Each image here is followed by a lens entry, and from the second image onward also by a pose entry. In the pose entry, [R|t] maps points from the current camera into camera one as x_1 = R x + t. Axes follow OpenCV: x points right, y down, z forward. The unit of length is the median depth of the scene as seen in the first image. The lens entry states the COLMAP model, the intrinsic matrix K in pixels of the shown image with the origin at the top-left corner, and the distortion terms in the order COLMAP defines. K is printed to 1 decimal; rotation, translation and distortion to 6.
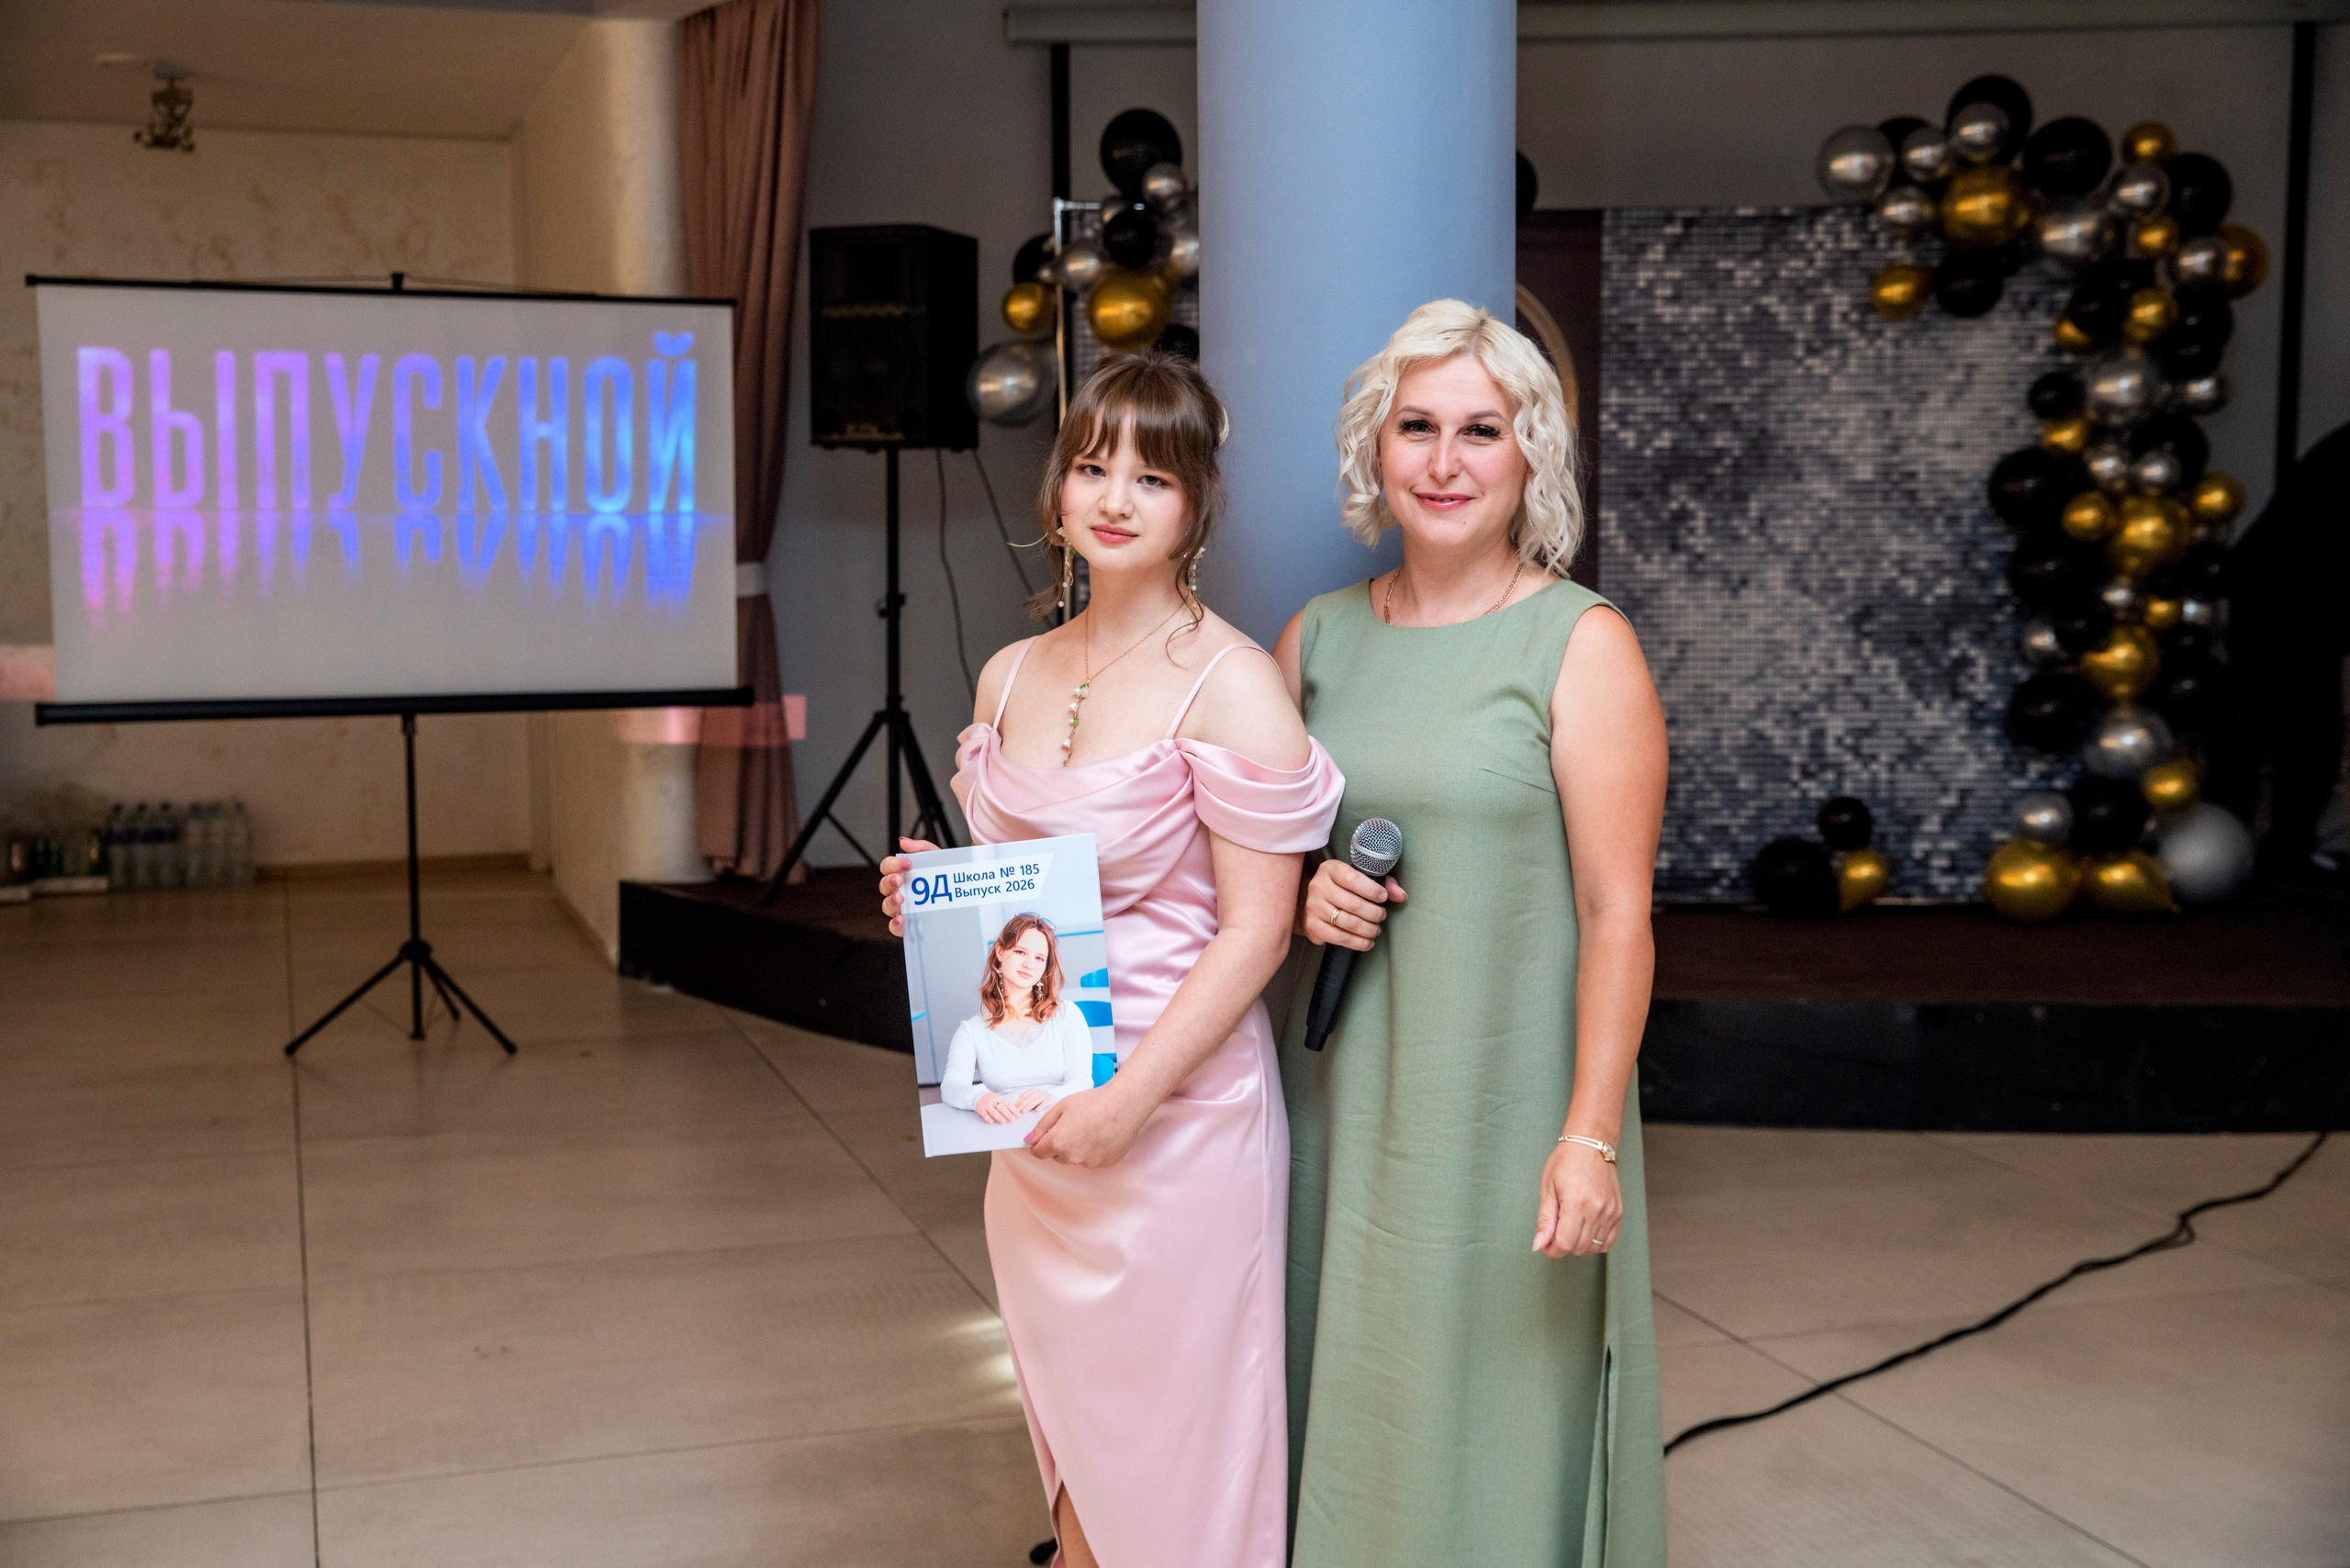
lens RADIAL K [[2868.0, 0, 1161.1], [0, 2868.0, 801.6], [0, 0, 1]] dist [0.085960, 0.000000]
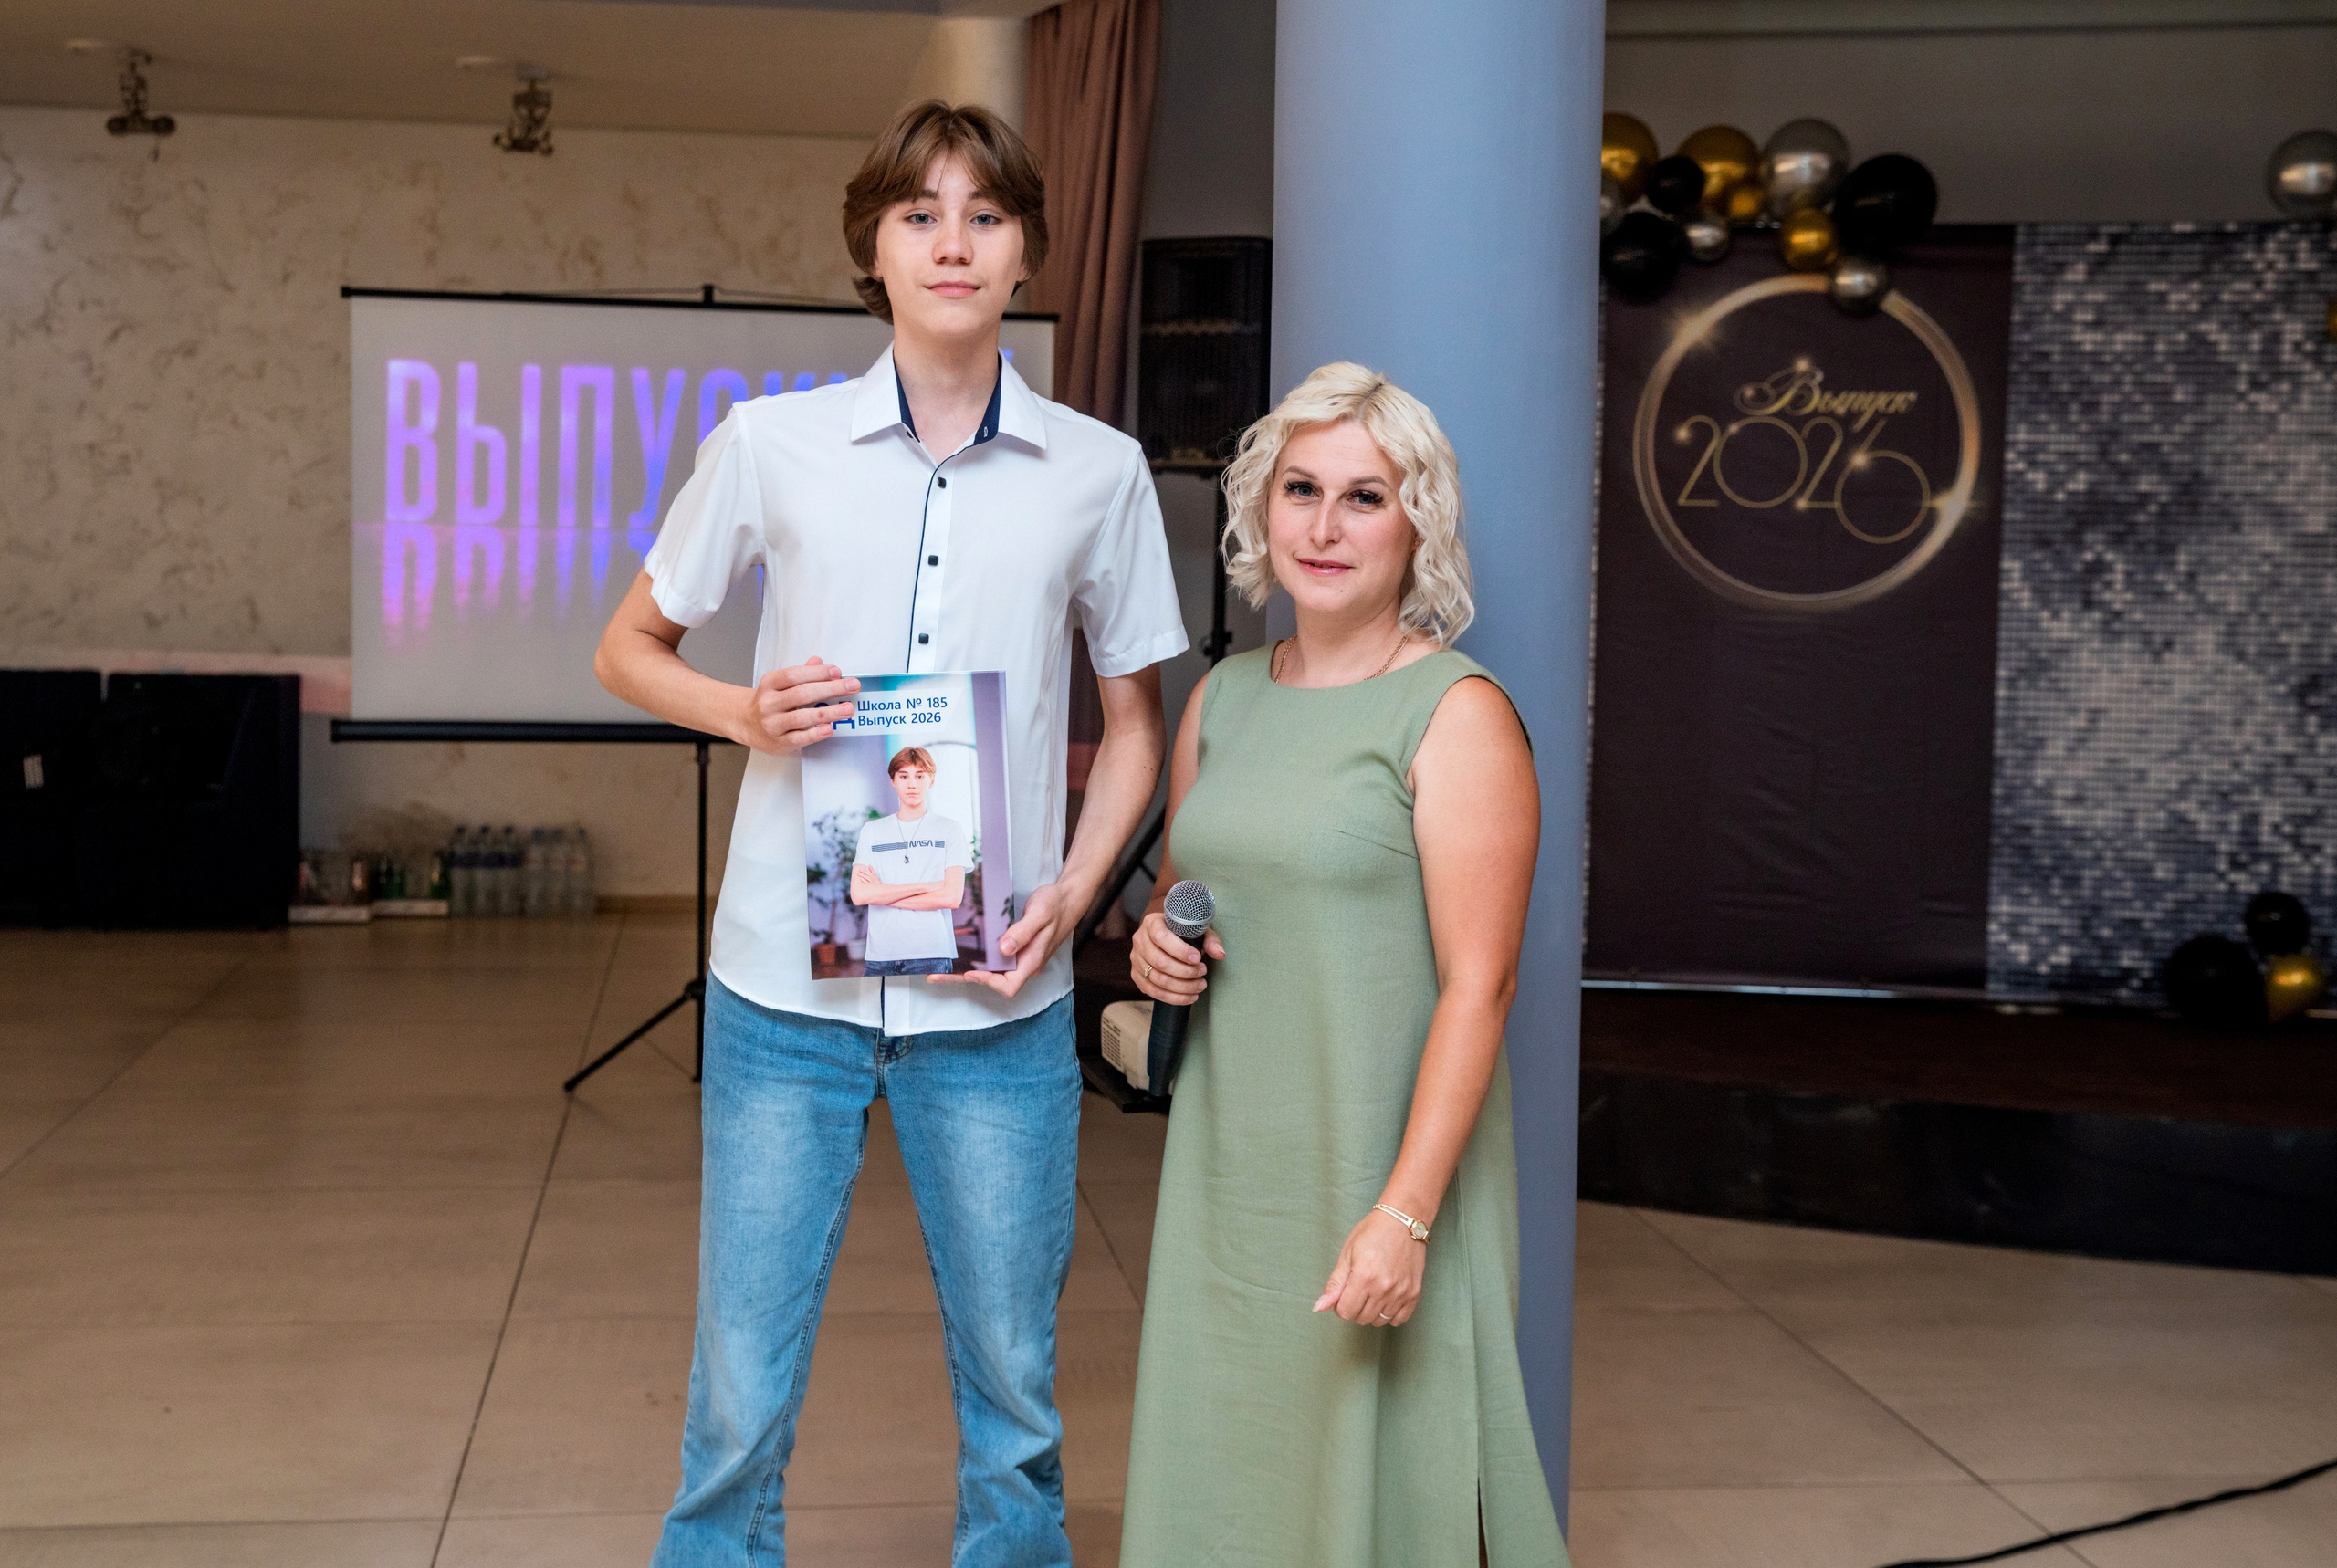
lens RADIAL K [[3216.6, 0, 1160.6], [0, 3216.6, 807.4], [0, 0, 1]] dist [0.082493, 0.000000]
pose [[0.985785, 0.037743, -0.163718, 0.062845], [-0.040408, 0.999099, -0.012977, -0.000912], [0.163081, 0.019408, 0.986422, -0.030992]]
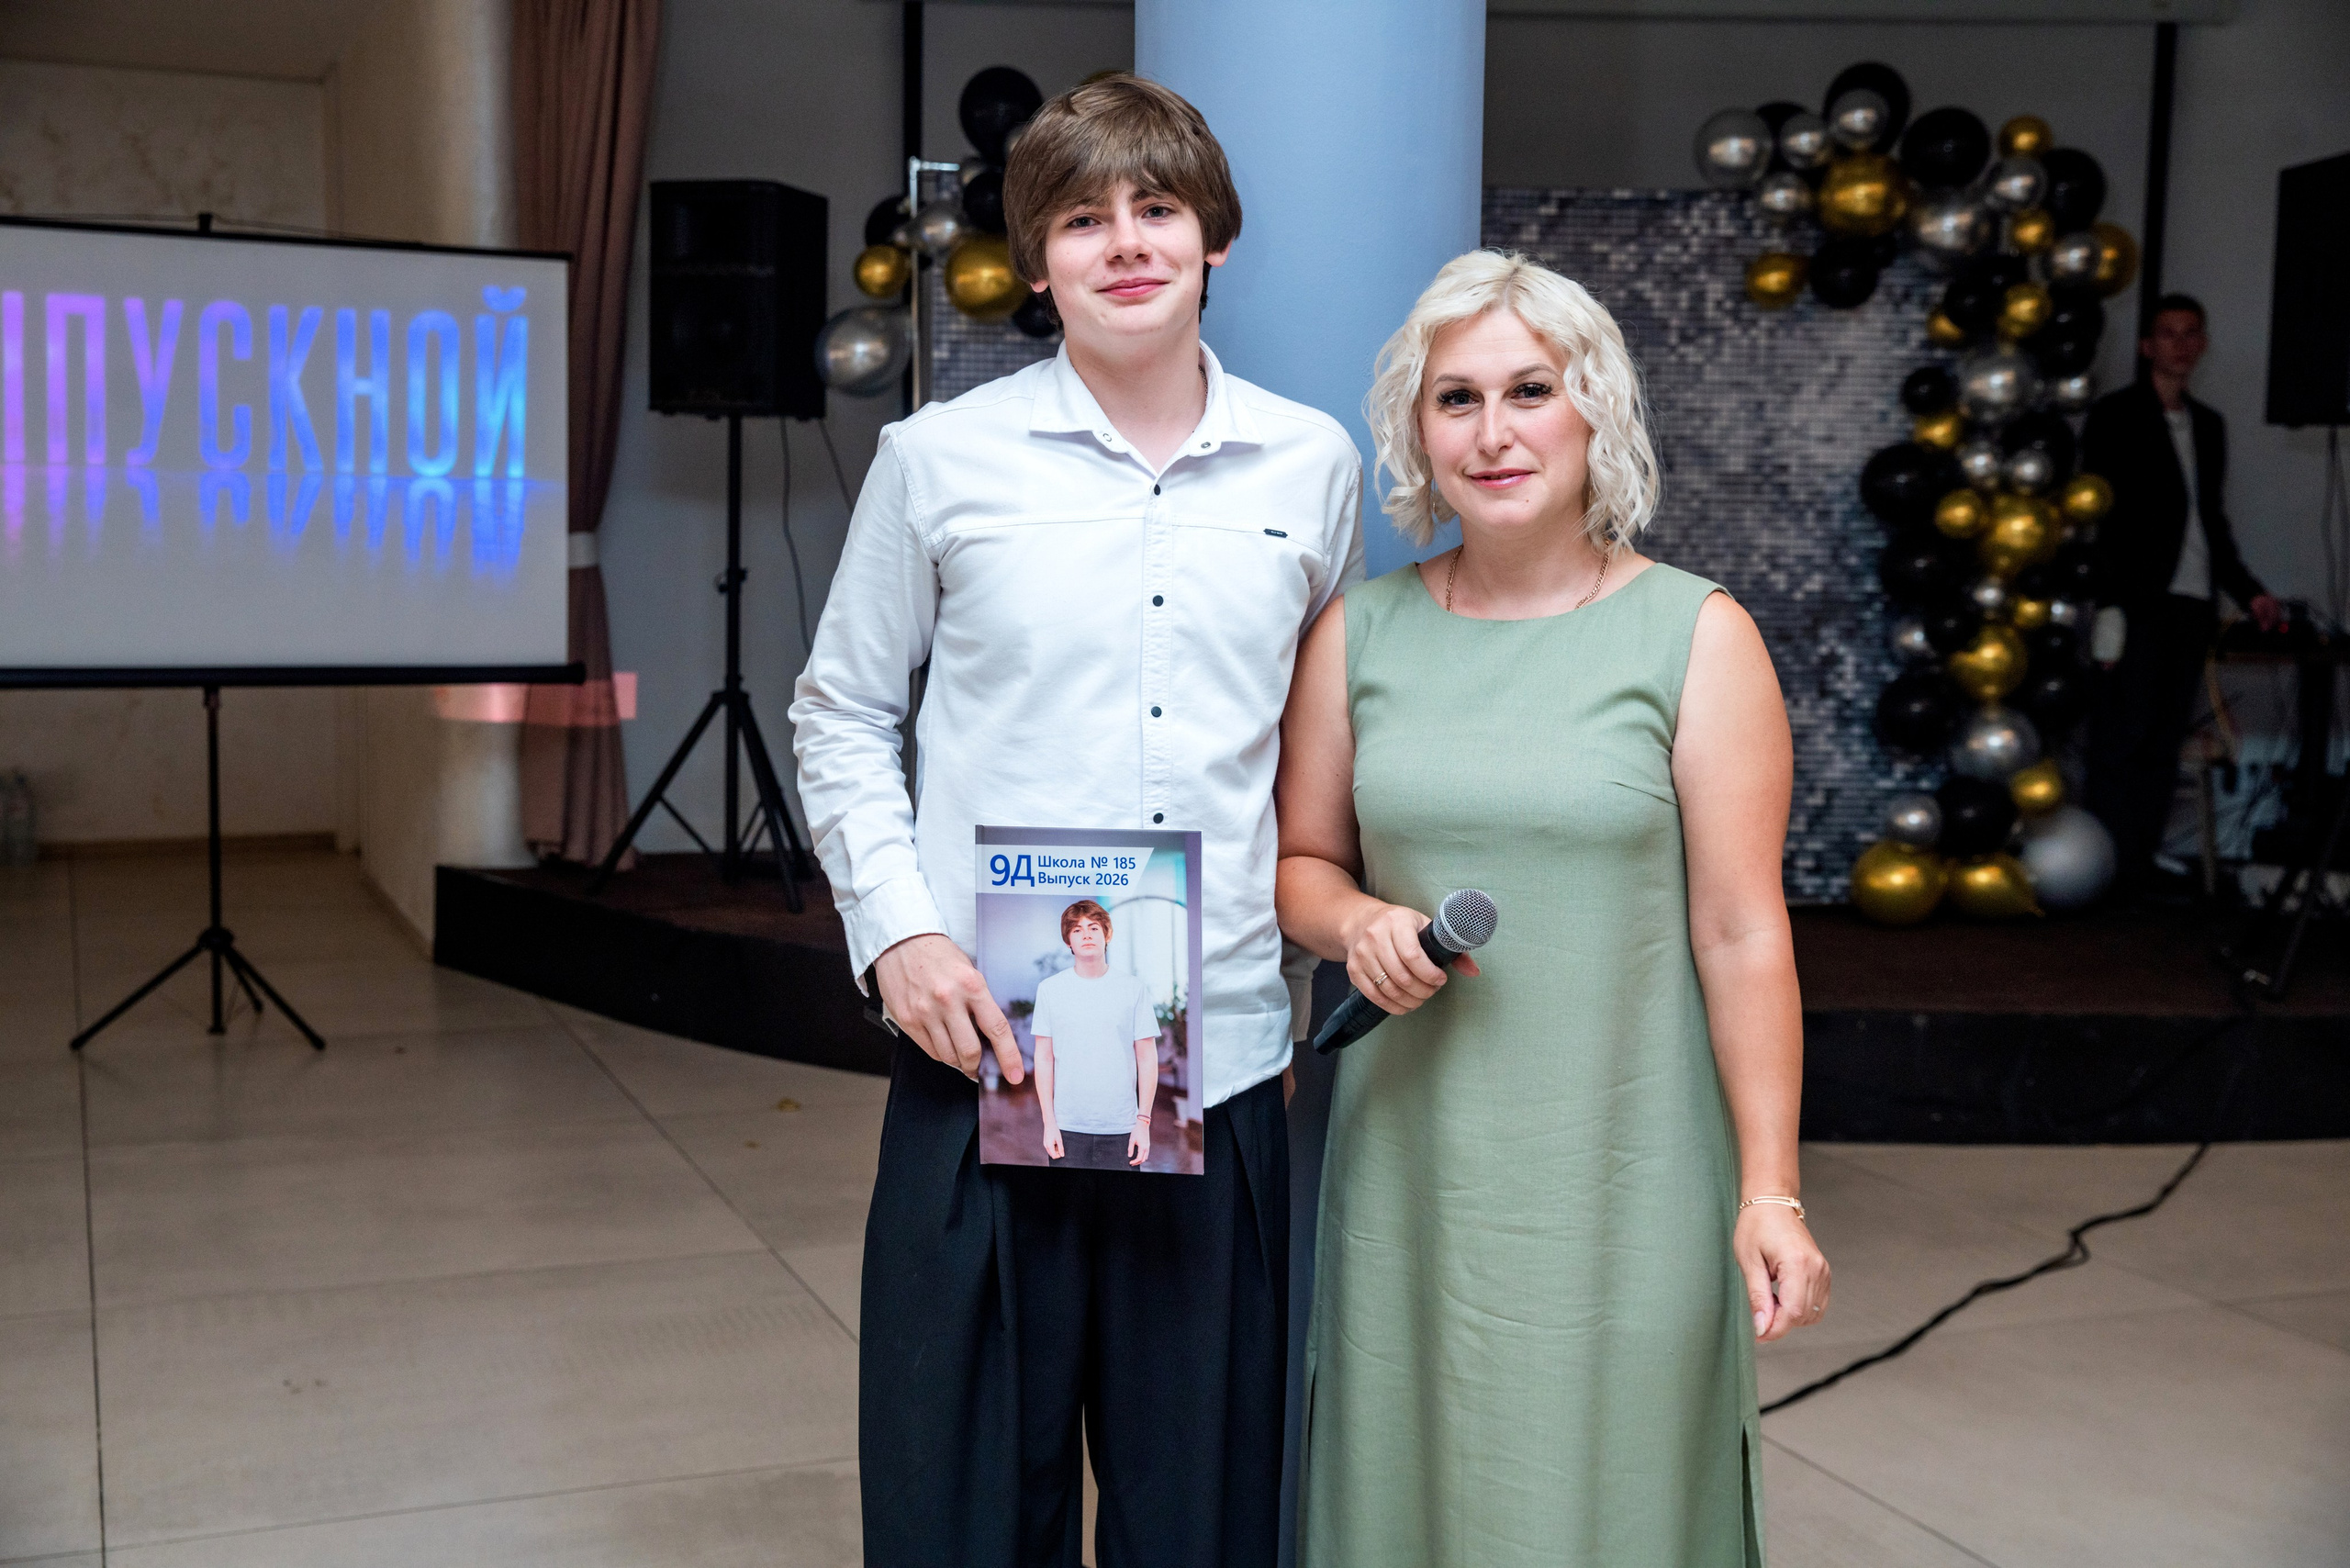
lens RADIAL K [[2868.0, 0, 1181.9], [0, 2868.0, 796.6], [0, 0, 1]] dist [0.086797, 0.000000]
pose [[0.997256, 0.013414, 0.072800, -0.013947], [-0.013761, 0.999896, 0.004272, -0.002765], [-0.072735, -0.005262, 0.997337, 0.037198]]
